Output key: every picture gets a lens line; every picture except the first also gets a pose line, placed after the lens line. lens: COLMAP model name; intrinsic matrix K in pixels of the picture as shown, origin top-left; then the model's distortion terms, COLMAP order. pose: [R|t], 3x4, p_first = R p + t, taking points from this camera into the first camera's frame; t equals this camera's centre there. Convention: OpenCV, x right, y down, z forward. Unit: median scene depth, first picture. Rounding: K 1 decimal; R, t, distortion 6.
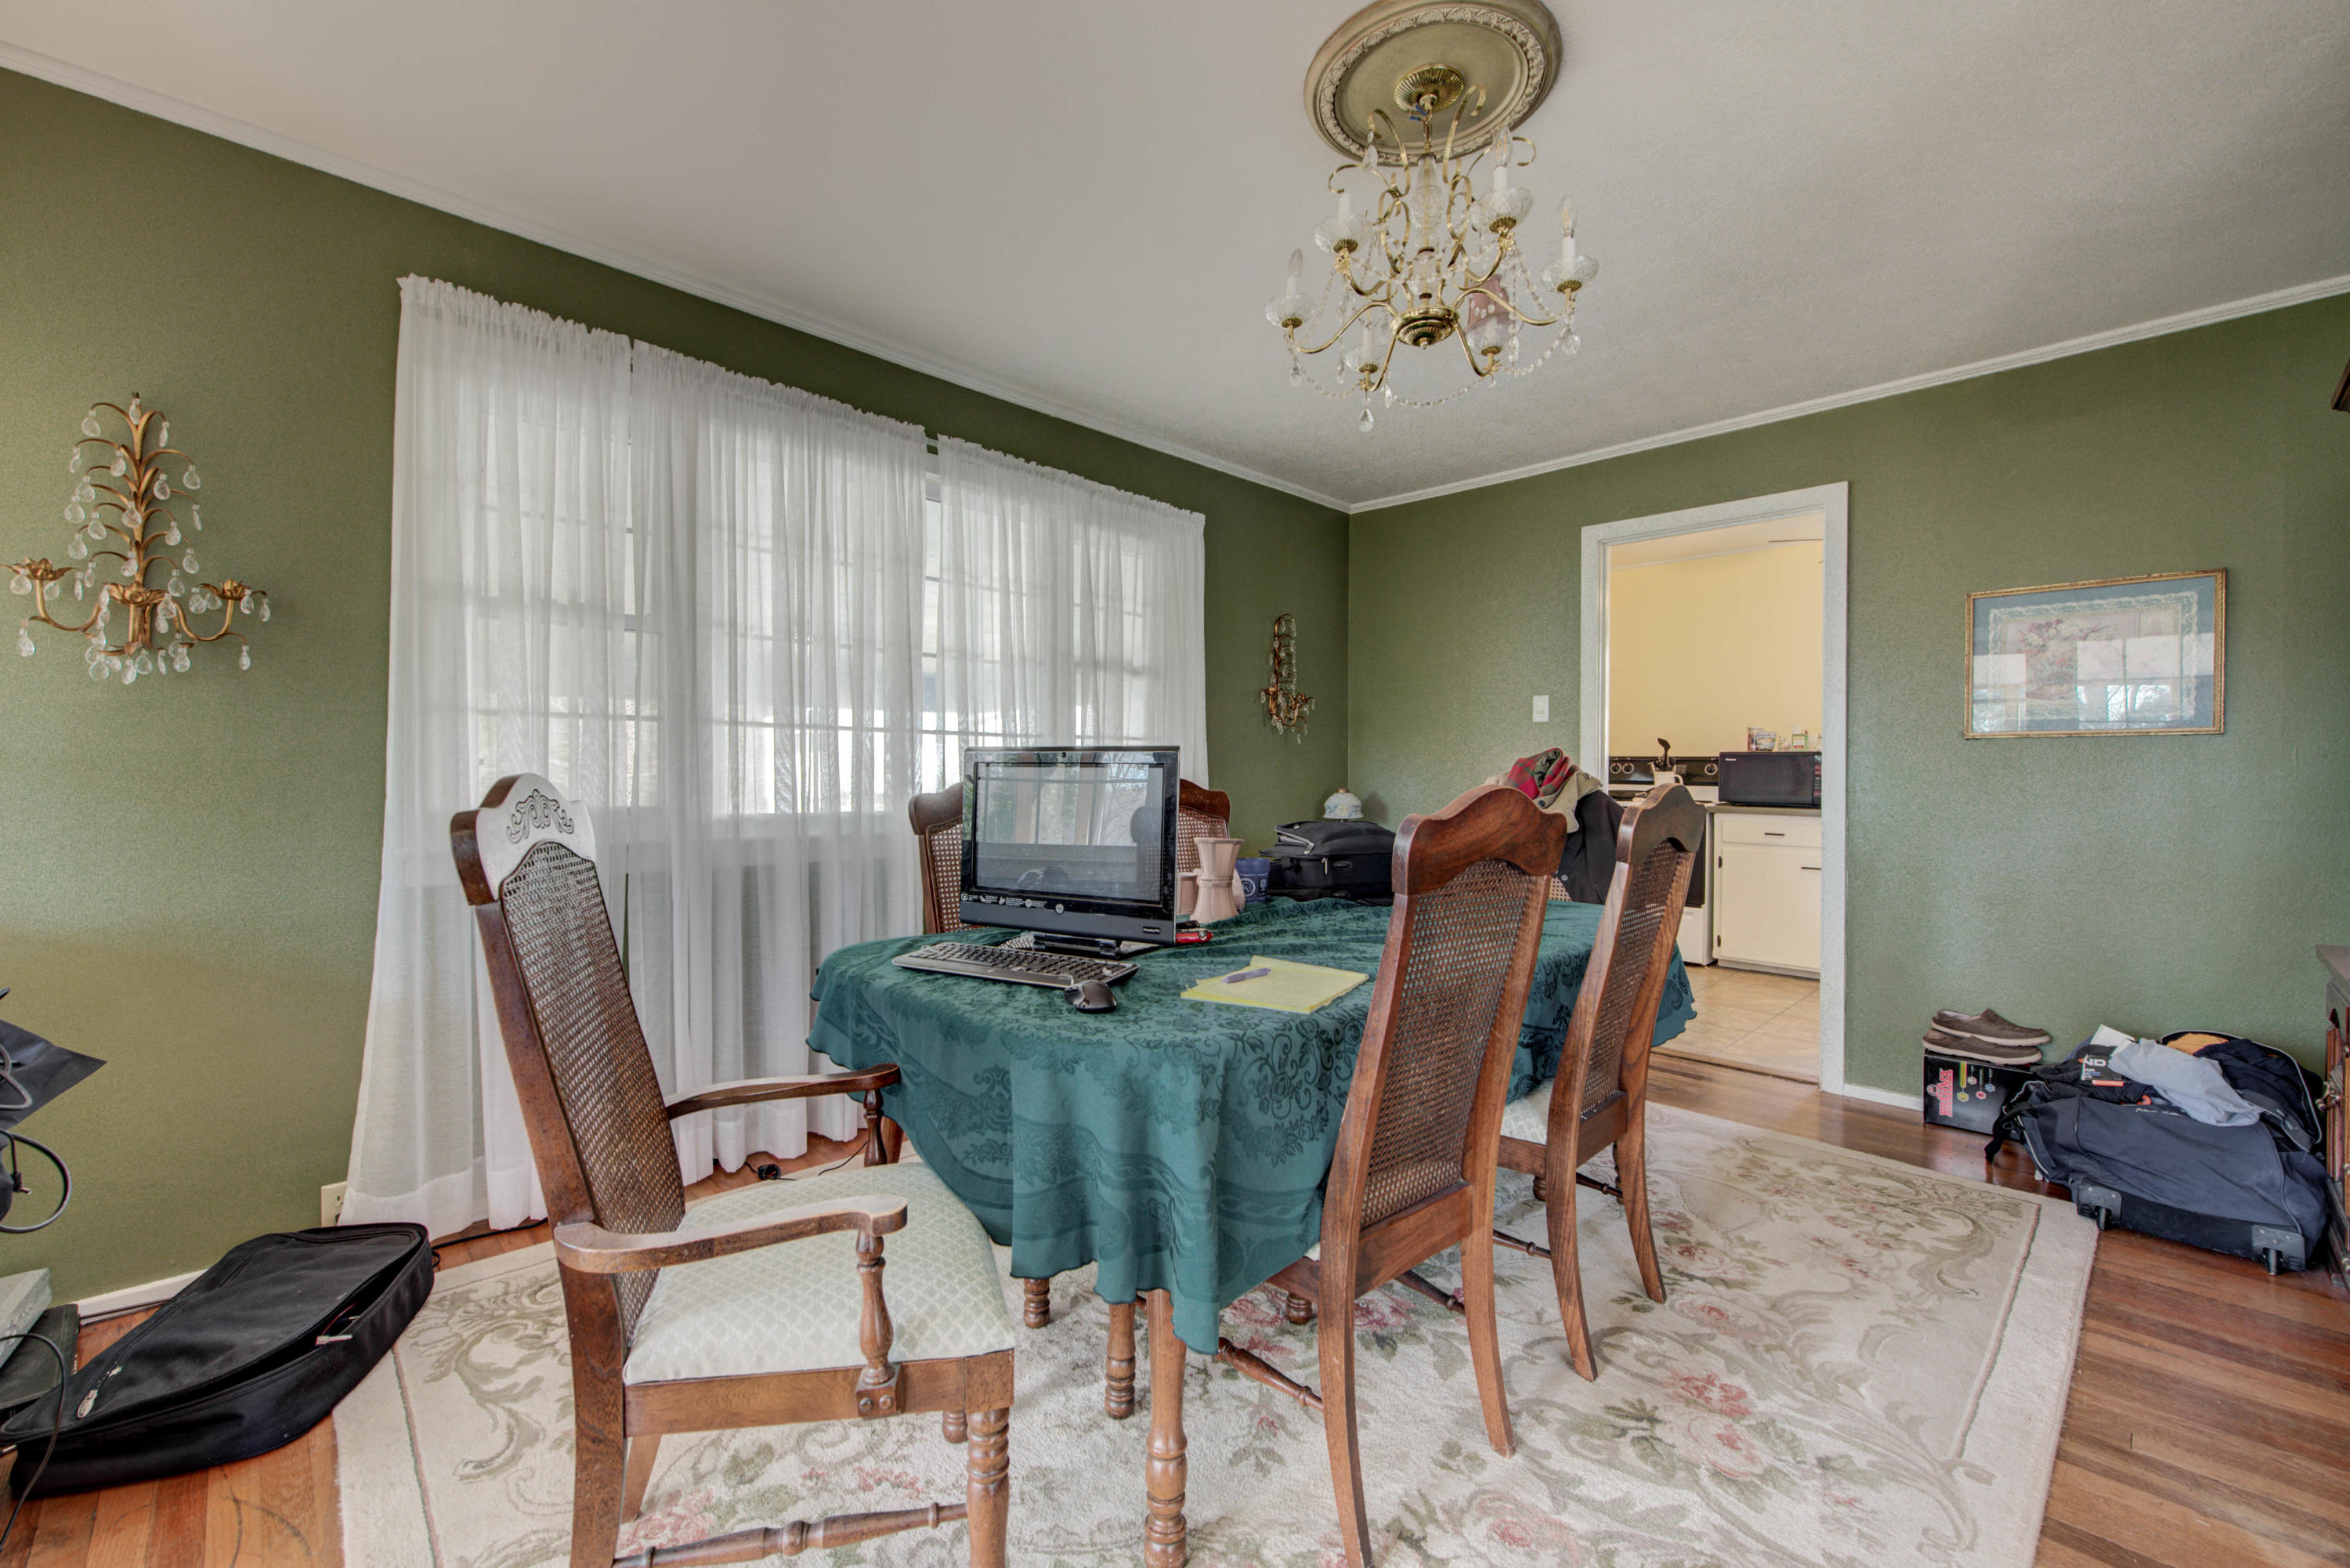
lens RADIAL K [[980.2, 0, 1168.4], [0, 980.2, 784.8], [0, 0, 1]] dist [0.004401, 0.000344]
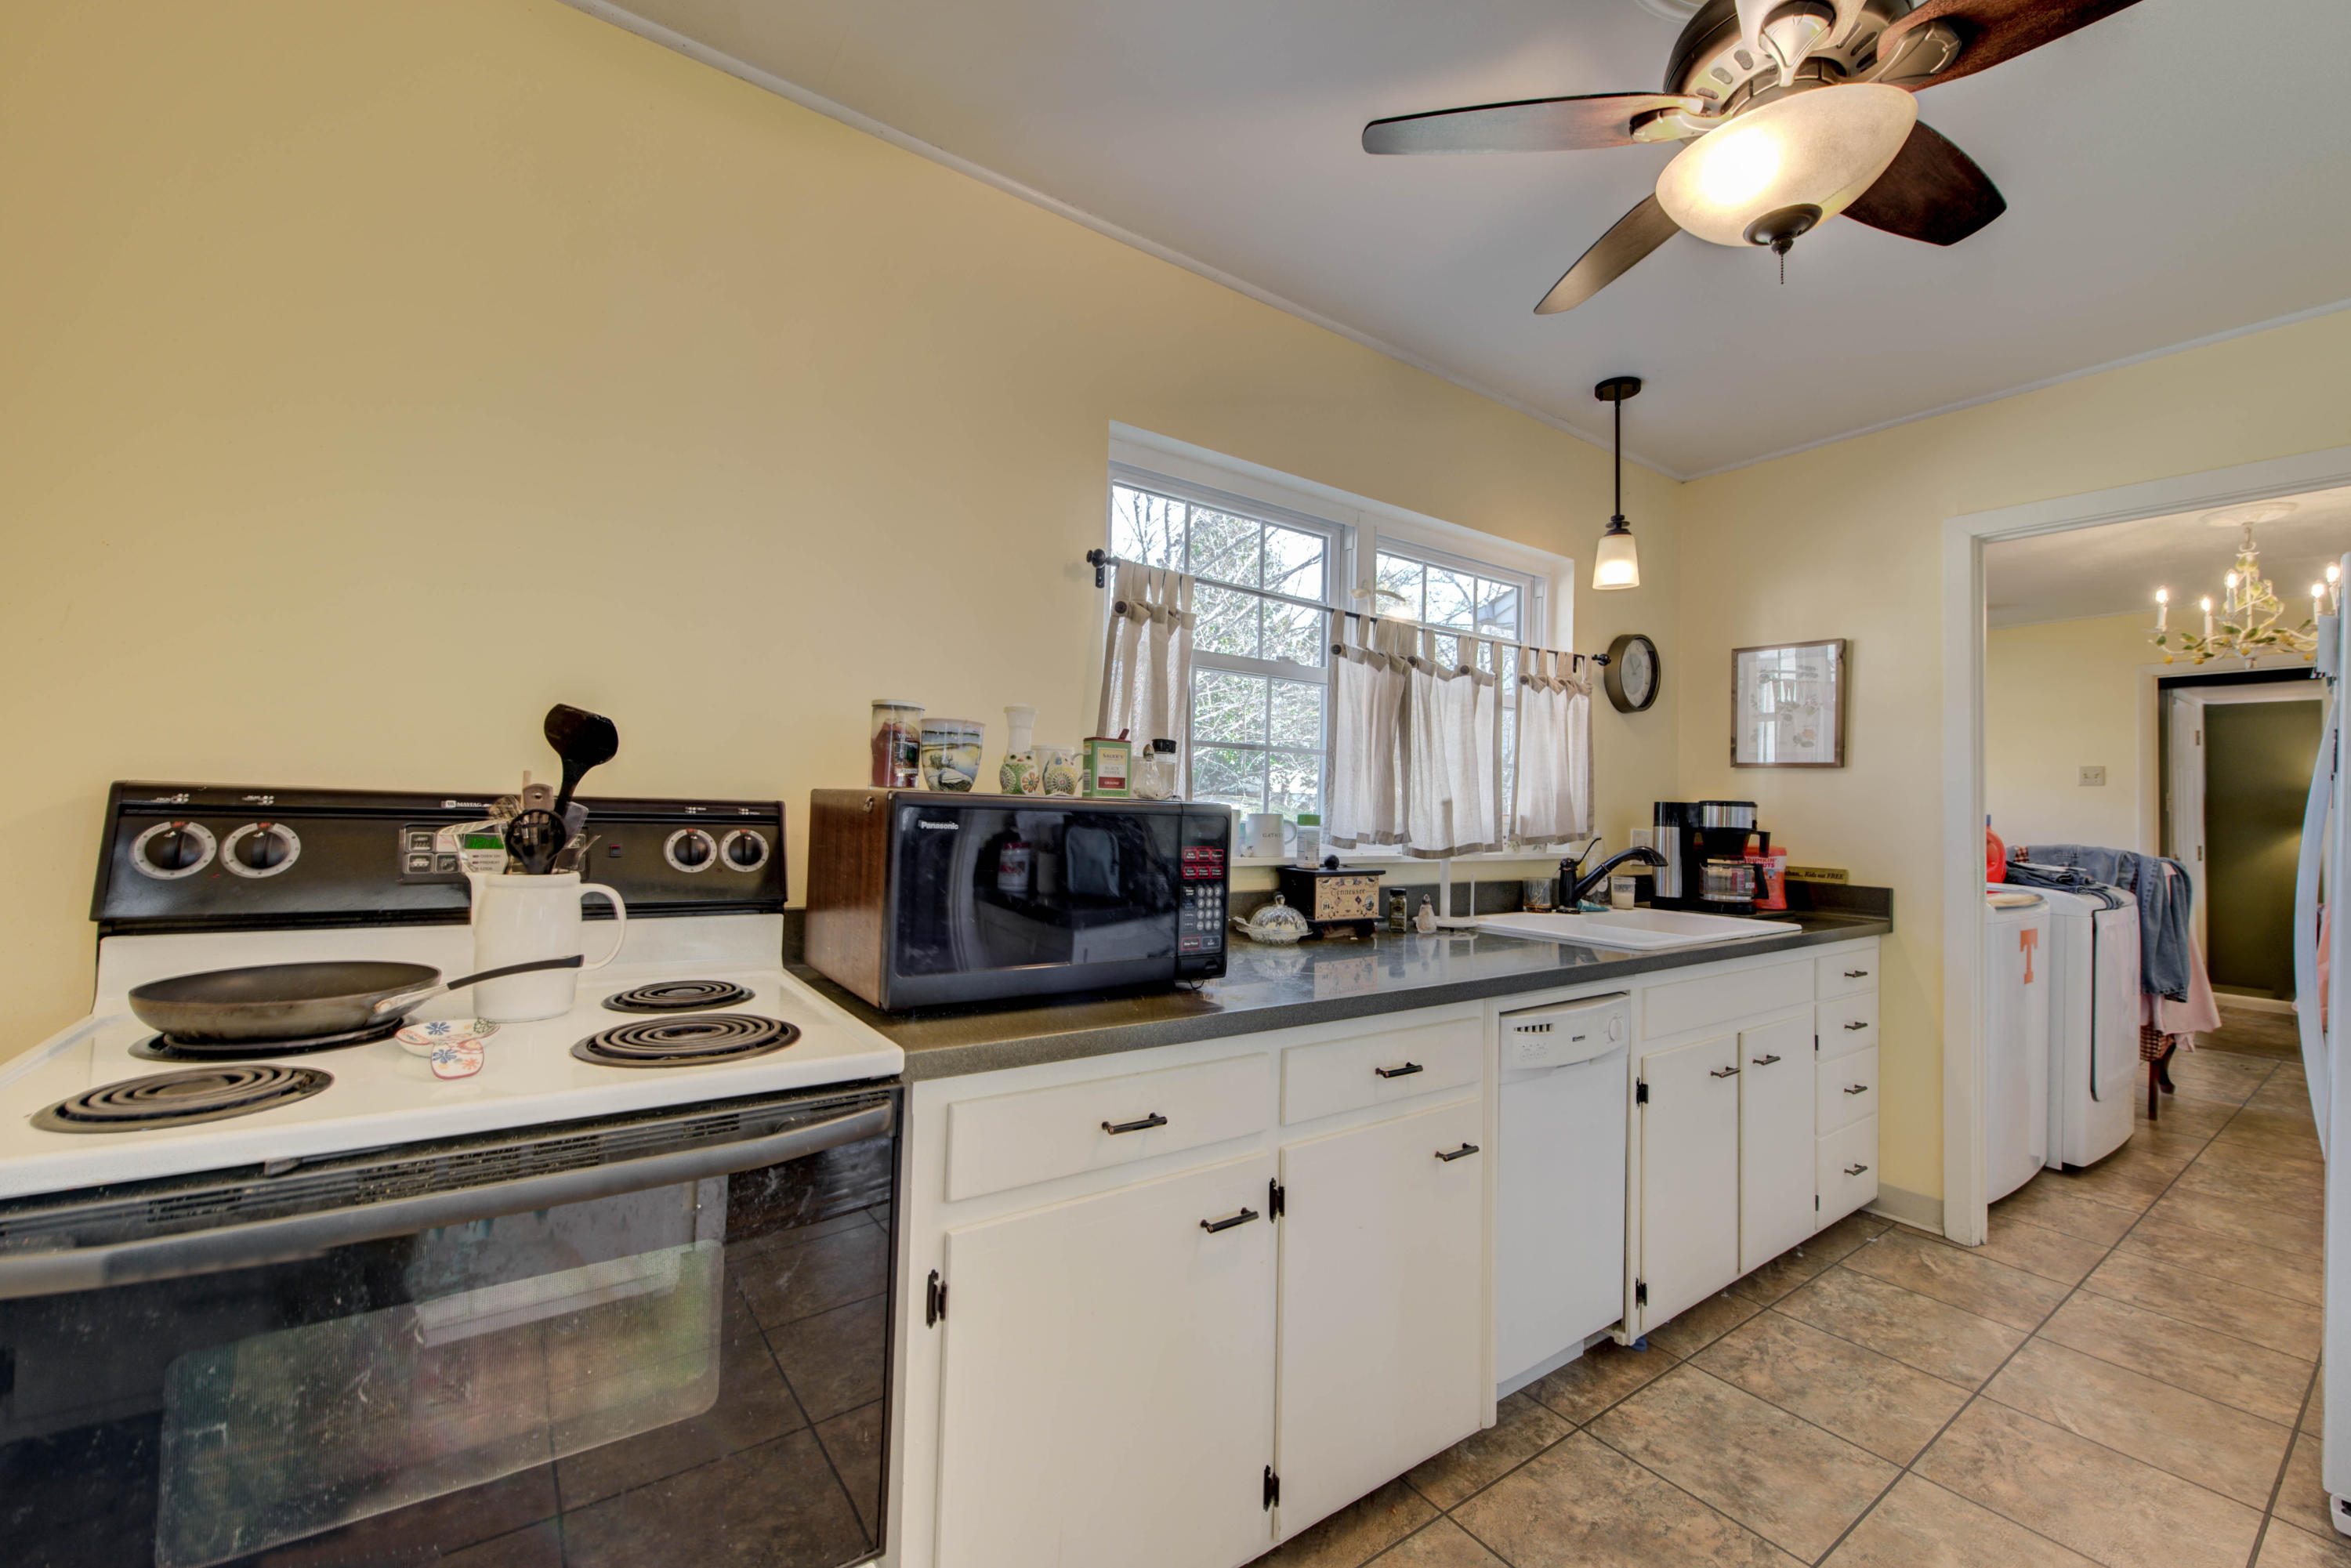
lens RADIAL K [[964.9, 0, 1194.0], [0, 964.9, 782.8], [0, 0, 1]] dist [-0.001885, -0.000343]
pose [[0.148114, 0.026904, 0.988604, 0.685088], [-0.008198, 0.999629, -0.025975, -0.057919], [-0.988936, -0.004258, 0.148279, 1.749444]]
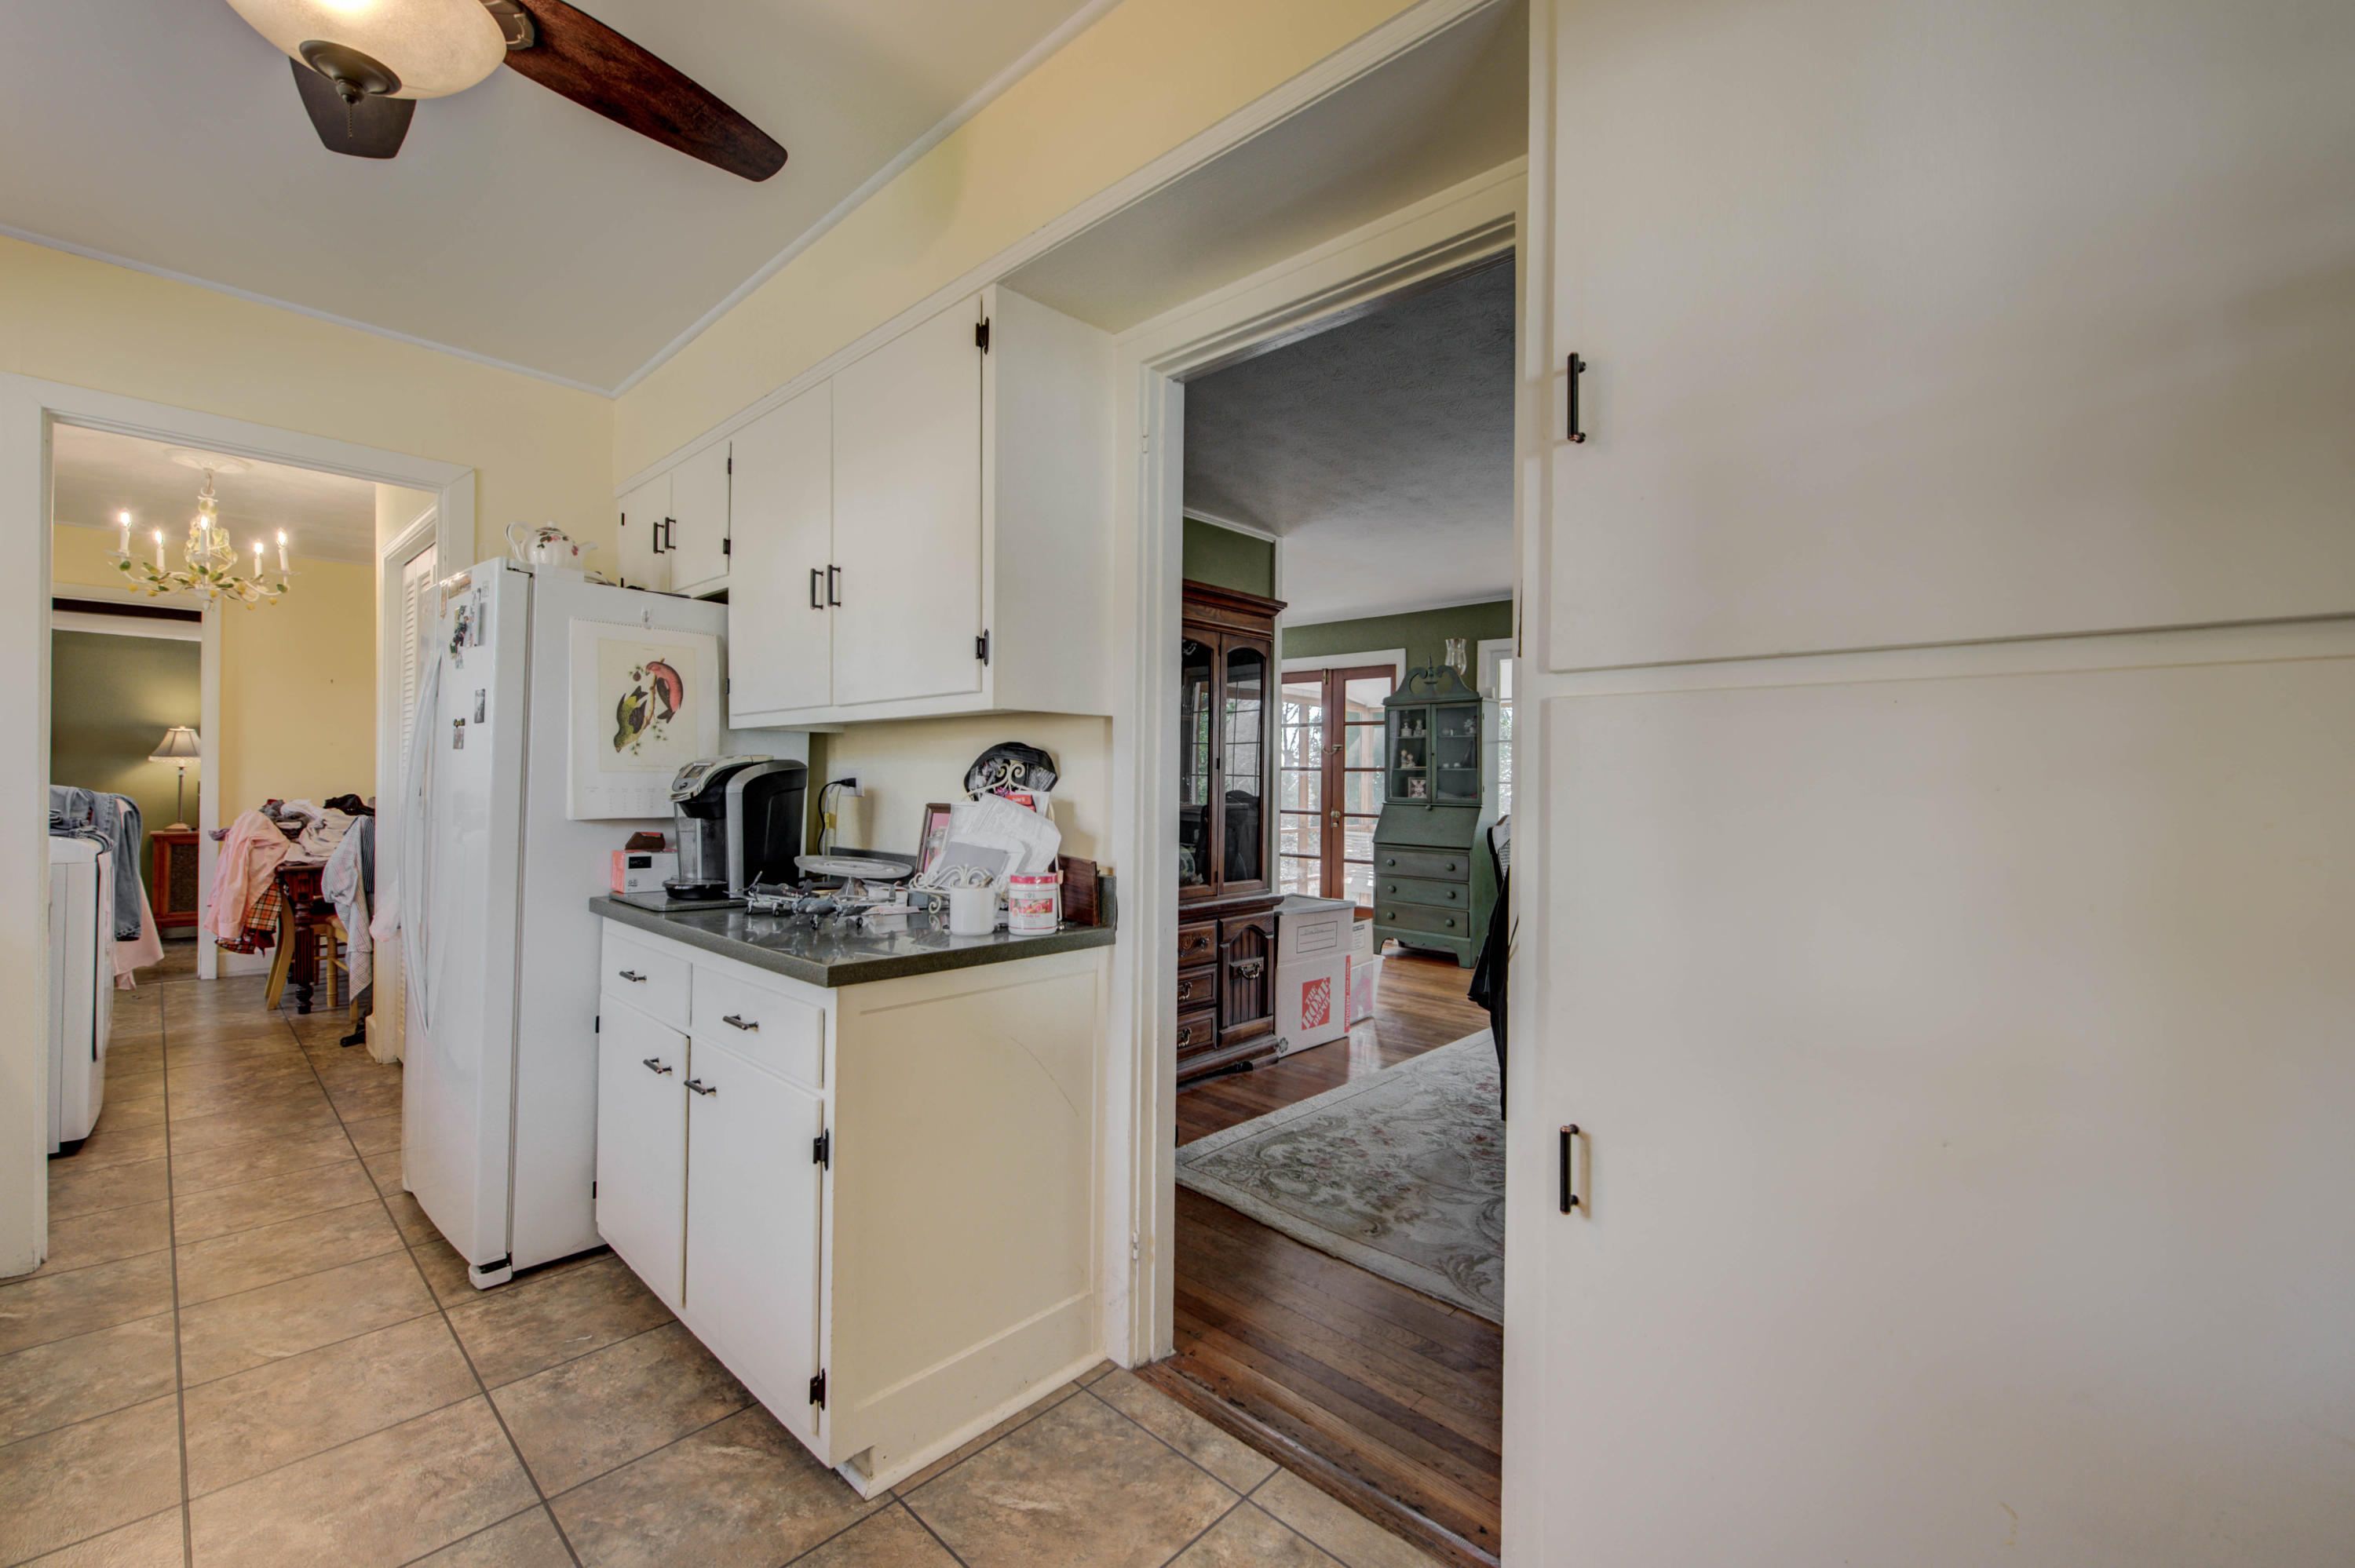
lens RADIAL K [[966.4, 0, 1191.3], [0, 966.4, 775.7], [0, 0, 1]] dist [-0.001885, -0.000343]
pose [[-0.998379, -0.013408, -0.055306, 0.851159], [-0.014122, 0.999822, 0.012543, -0.059813], [0.055128, 0.013304, -0.998391, 1.957177]]
